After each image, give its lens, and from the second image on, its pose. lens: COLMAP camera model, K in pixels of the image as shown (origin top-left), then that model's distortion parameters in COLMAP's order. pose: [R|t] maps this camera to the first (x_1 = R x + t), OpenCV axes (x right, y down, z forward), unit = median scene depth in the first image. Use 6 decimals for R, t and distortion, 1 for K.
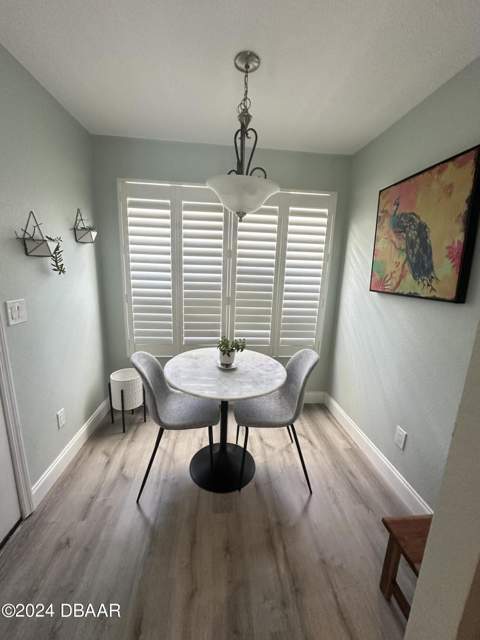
lens RADIAL K [[256.7, 0, 240.0], [0, 256.7, 320.0], [0, 0, 1]] dist [-0.001503, -0.000197]
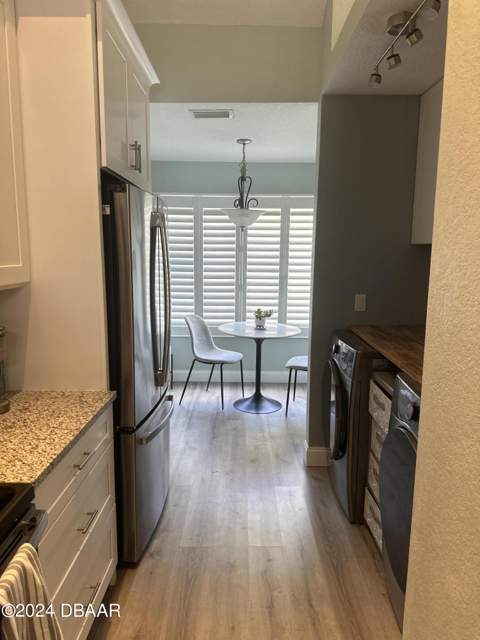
lens RADIAL K [[454.6, 0, 240.3], [0, 454.6, 321.9], [0, 0, 1]] dist [0.010658, 0.000610]
pose [[0.994265, -0.014361, -0.105979, 0.180164], [0.008275, 0.998303, -0.057650, 0.215644], [0.106627, 0.056442, 0.992696, -1.132388]]
